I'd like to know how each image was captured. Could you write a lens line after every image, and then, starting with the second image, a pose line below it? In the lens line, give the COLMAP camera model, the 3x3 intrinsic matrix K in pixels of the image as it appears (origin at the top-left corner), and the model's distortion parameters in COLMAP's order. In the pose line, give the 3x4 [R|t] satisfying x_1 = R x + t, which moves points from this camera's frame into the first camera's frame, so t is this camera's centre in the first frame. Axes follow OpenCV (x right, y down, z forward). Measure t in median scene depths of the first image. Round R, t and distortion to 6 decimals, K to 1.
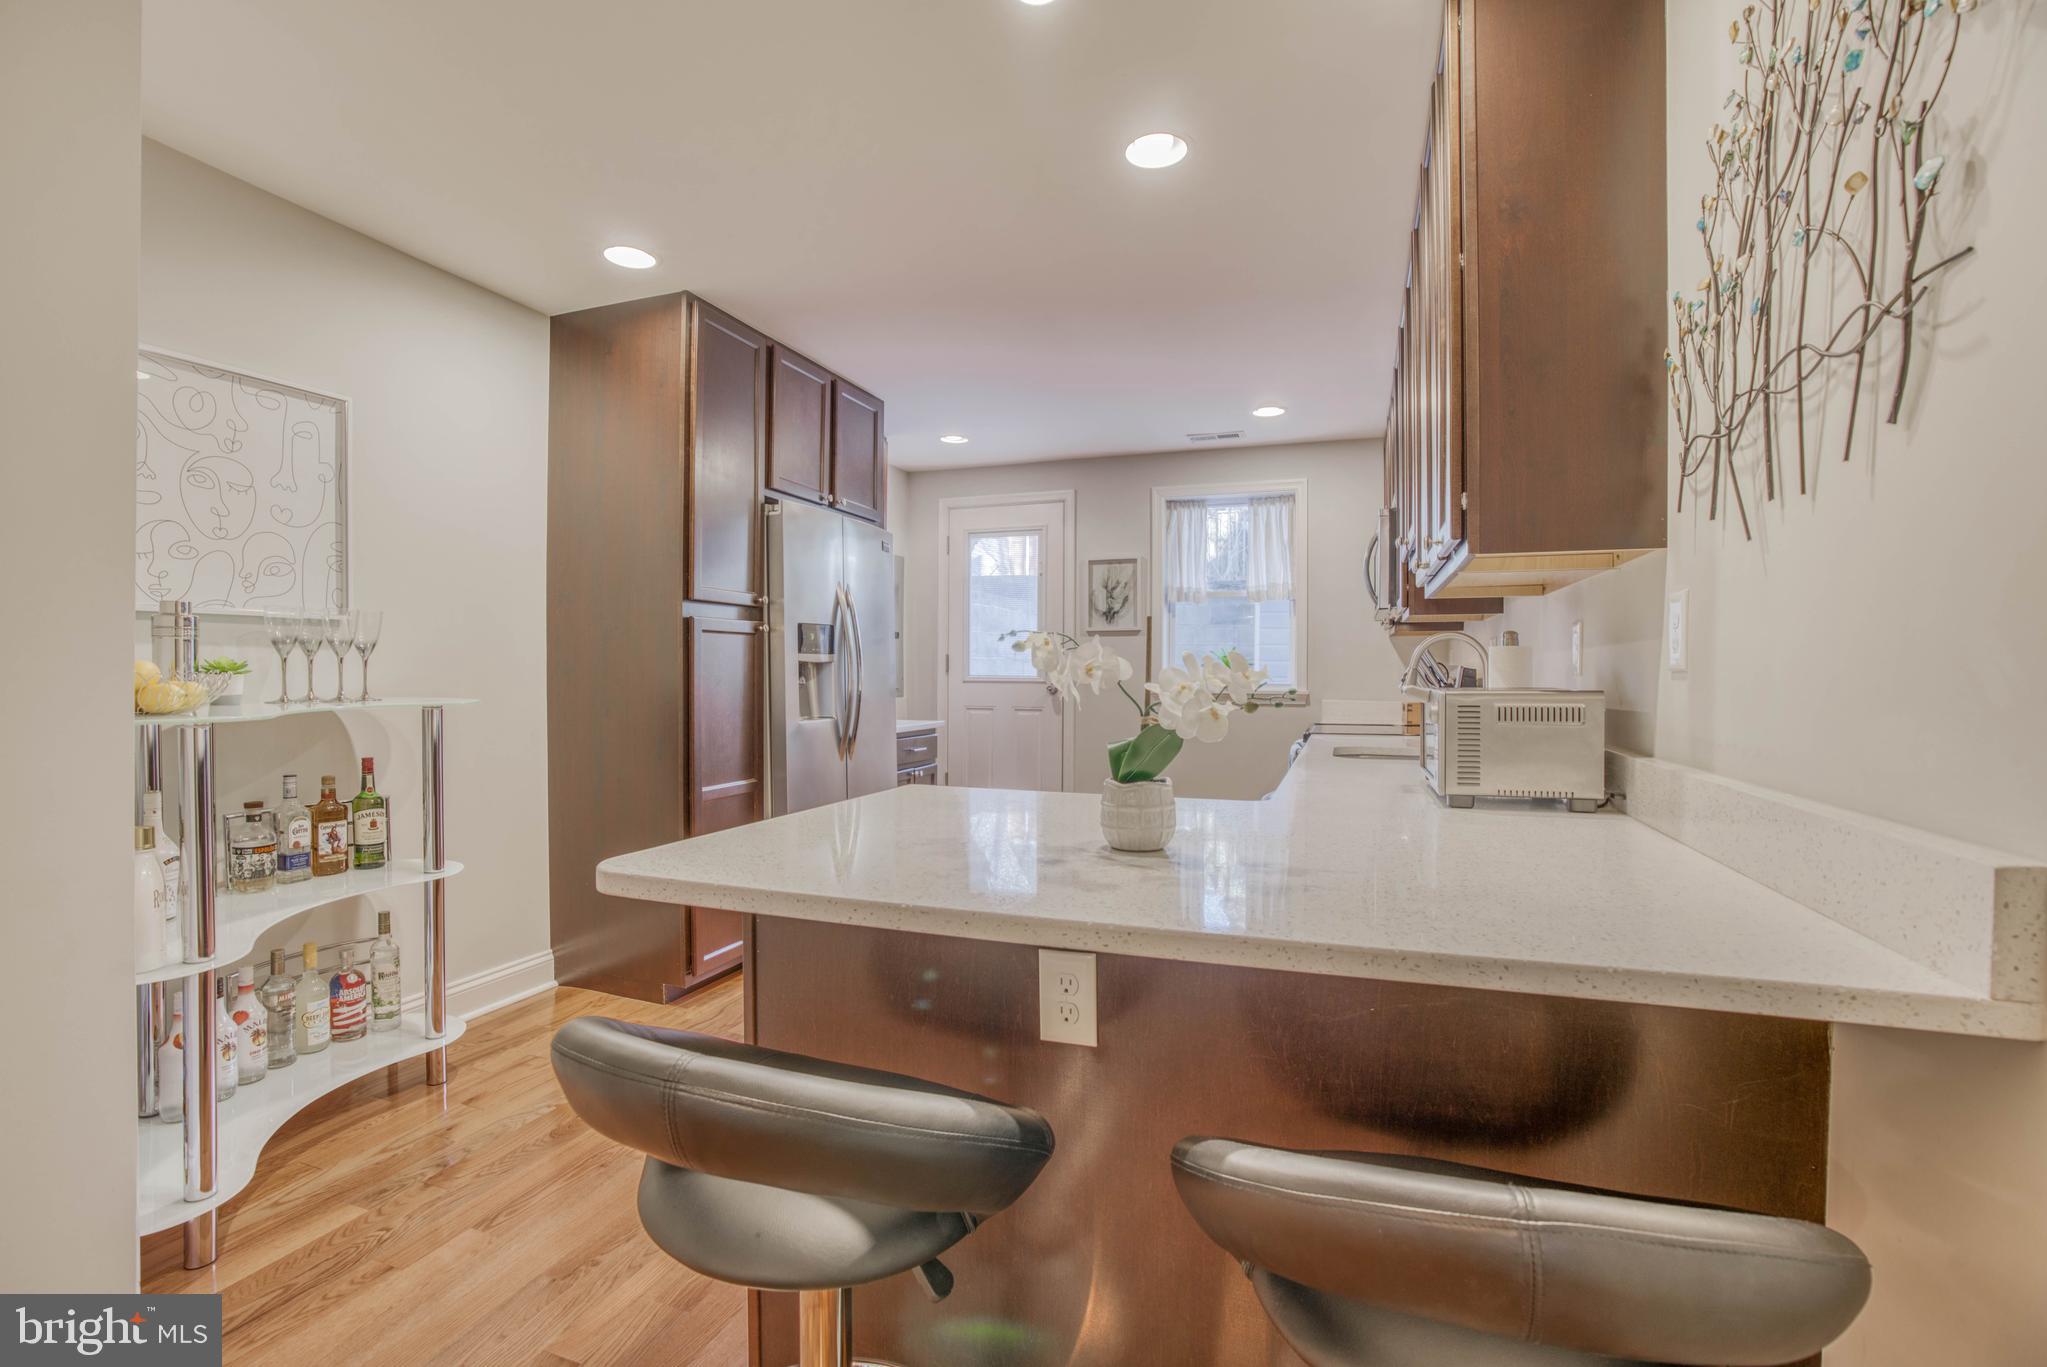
lens RADIAL K [[937.2, 0, 993.3], [0, 937.2, 688.1], [0, 0, 1]] dist [-0.070844, 0.022956]
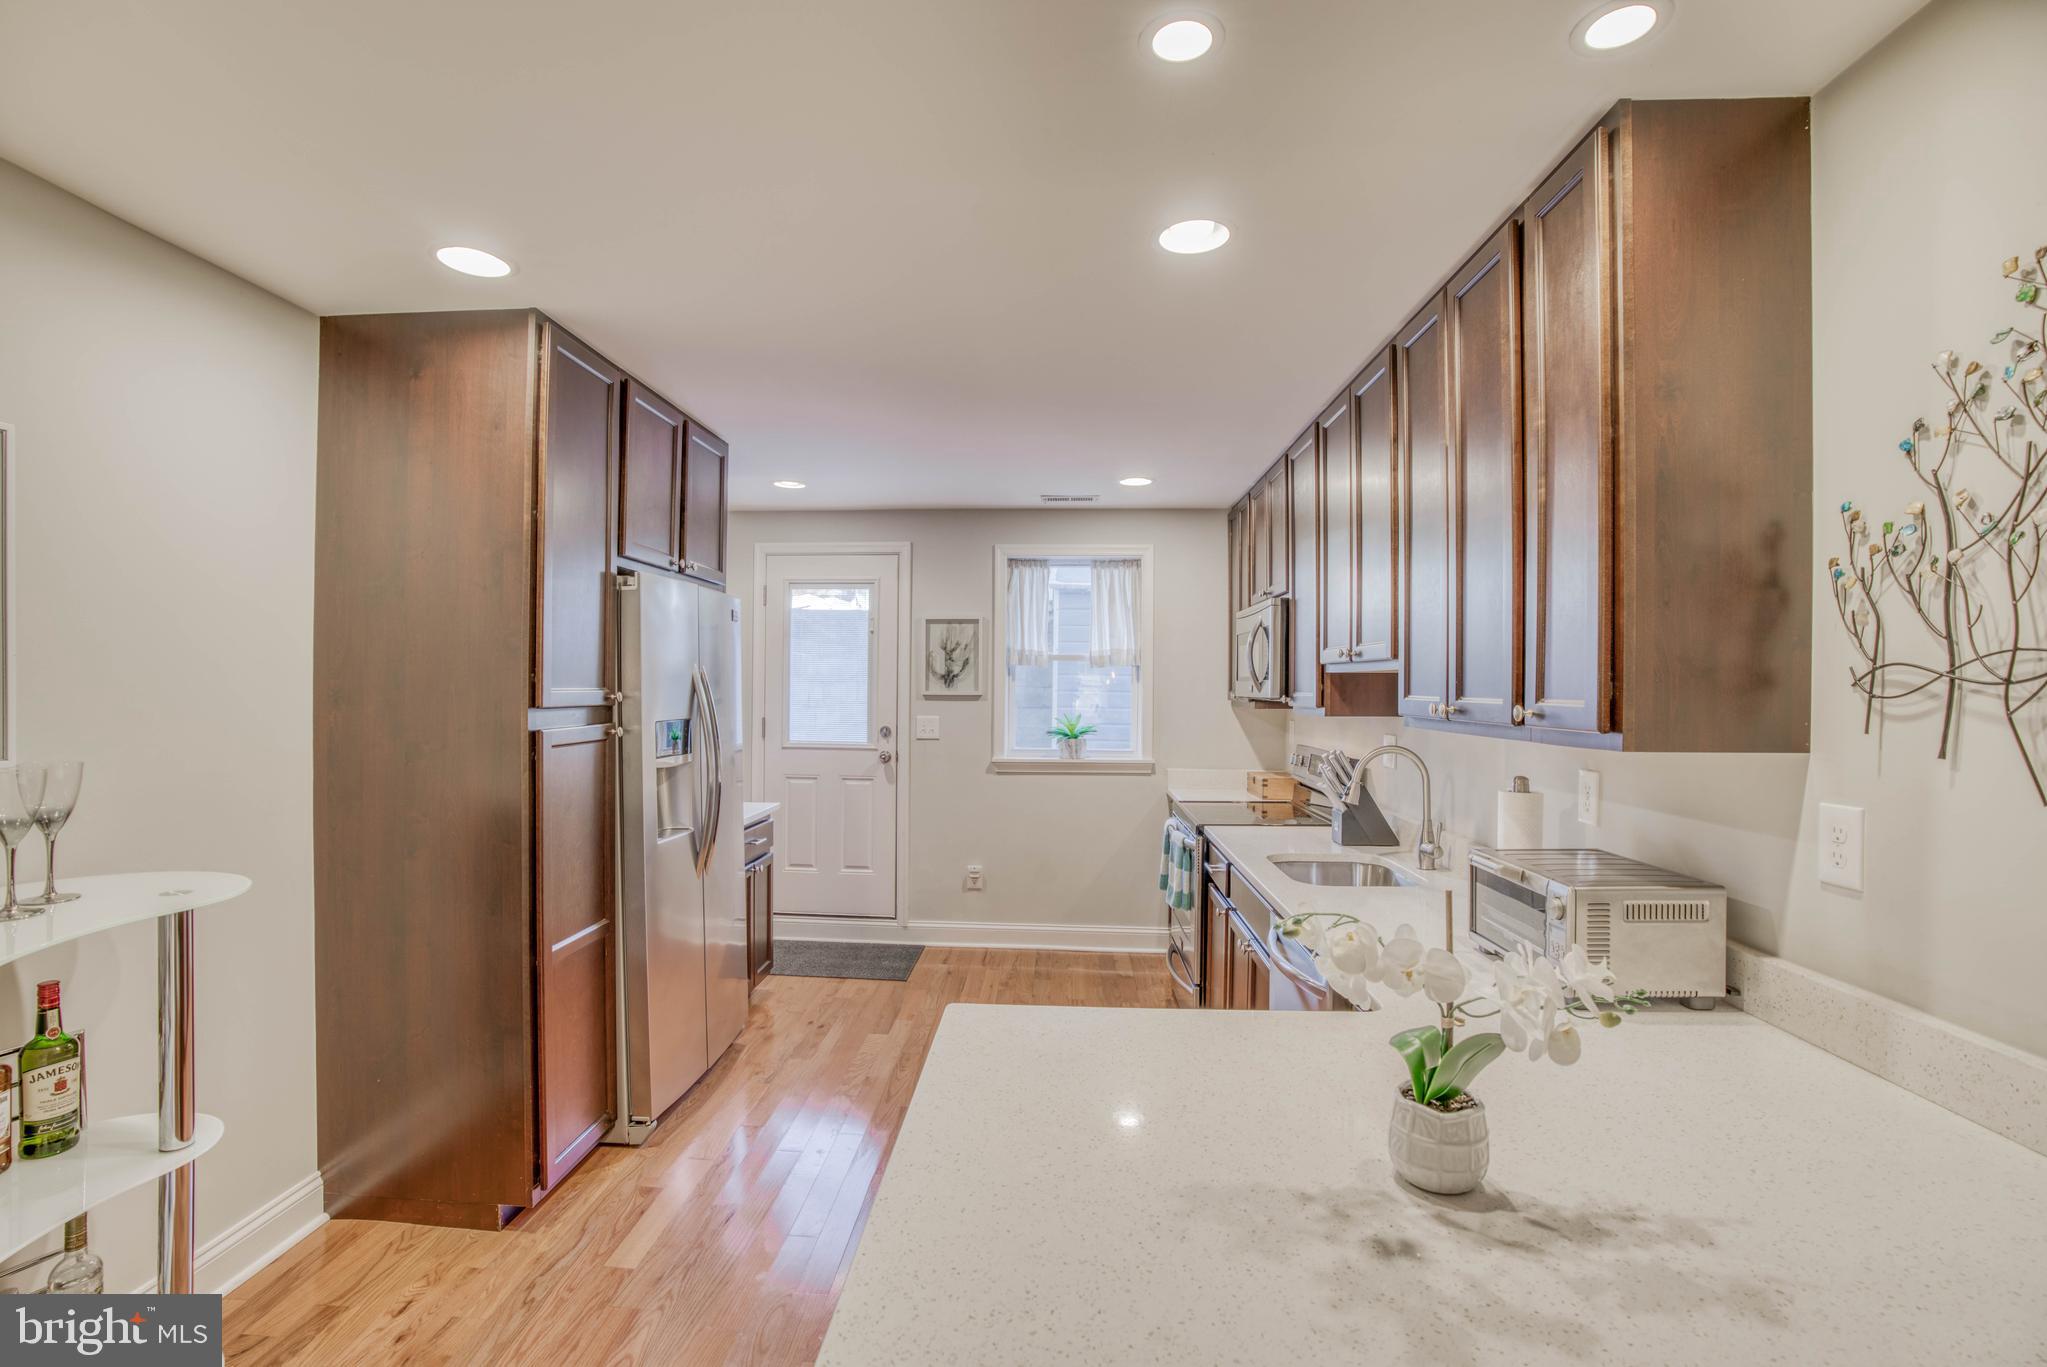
lens RADIAL K [[946.6, 0, 997.0], [0, 946.6, 687.5], [0, 0, 1]] dist [-0.062246, 0.022364]
pose [[0.956505, 0.001946, 0.291708, -0.170761], [0.001532, 0.999930, -0.011696, -0.094442], [-0.291710, 0.011634, 0.956436, 0.134434]]
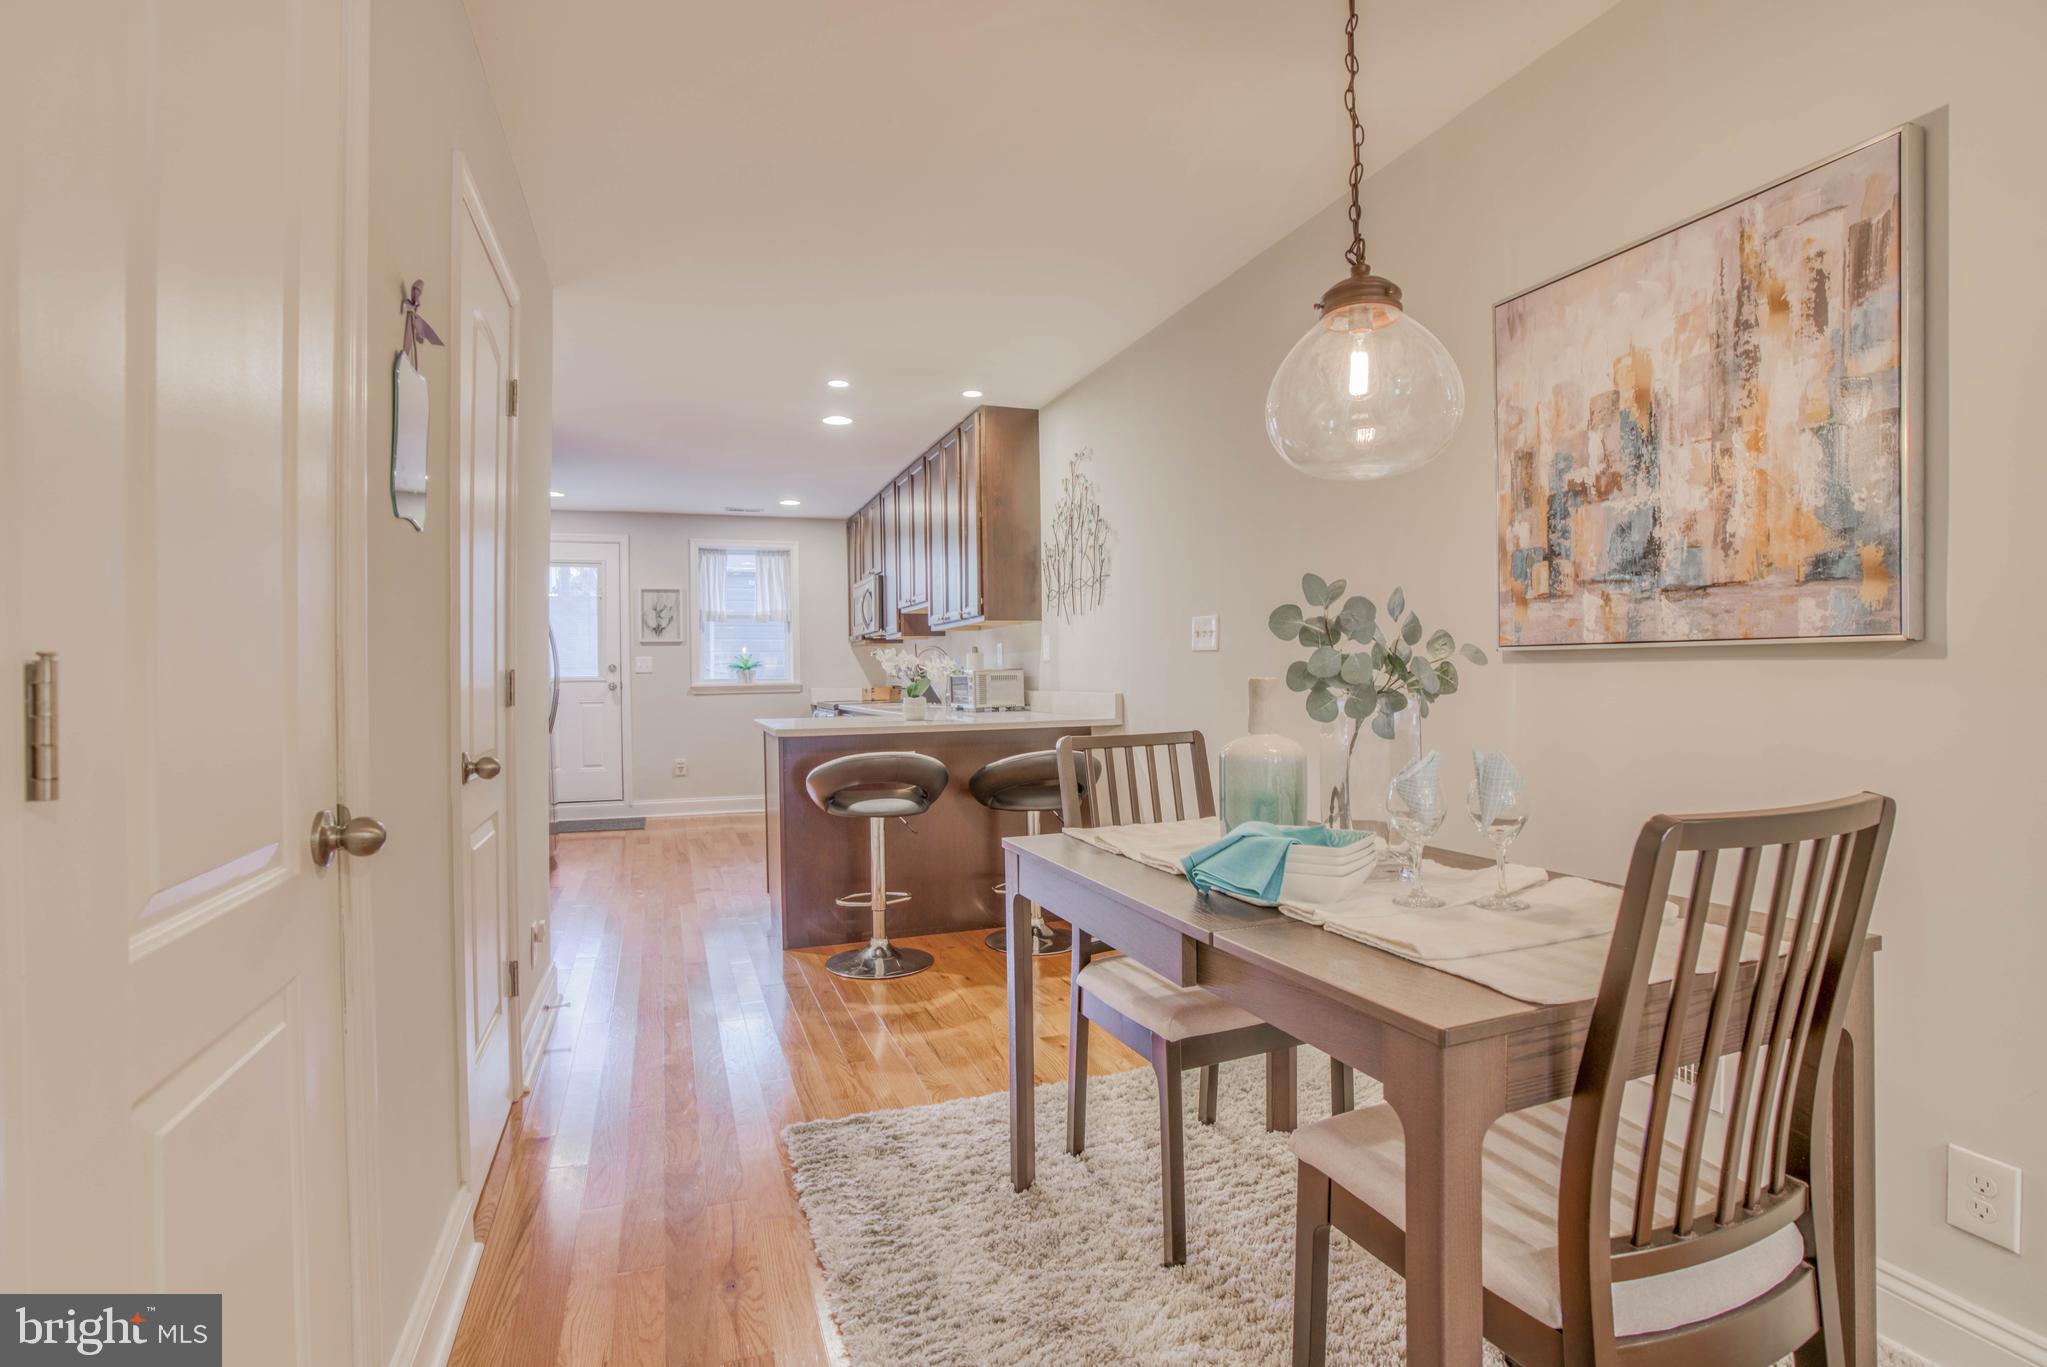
lens RADIAL K [[966.8, 0, 1009.1], [0, 966.8, 683.8], [0, 0, 1]] dist [-0.069092, 0.025303]
pose [[0.758965, -0.022048, 0.650758, -0.637294], [0.029562, 0.999563, -0.000612, 0.024035], [-0.650460, 0.019702, 0.759285, -0.608748]]
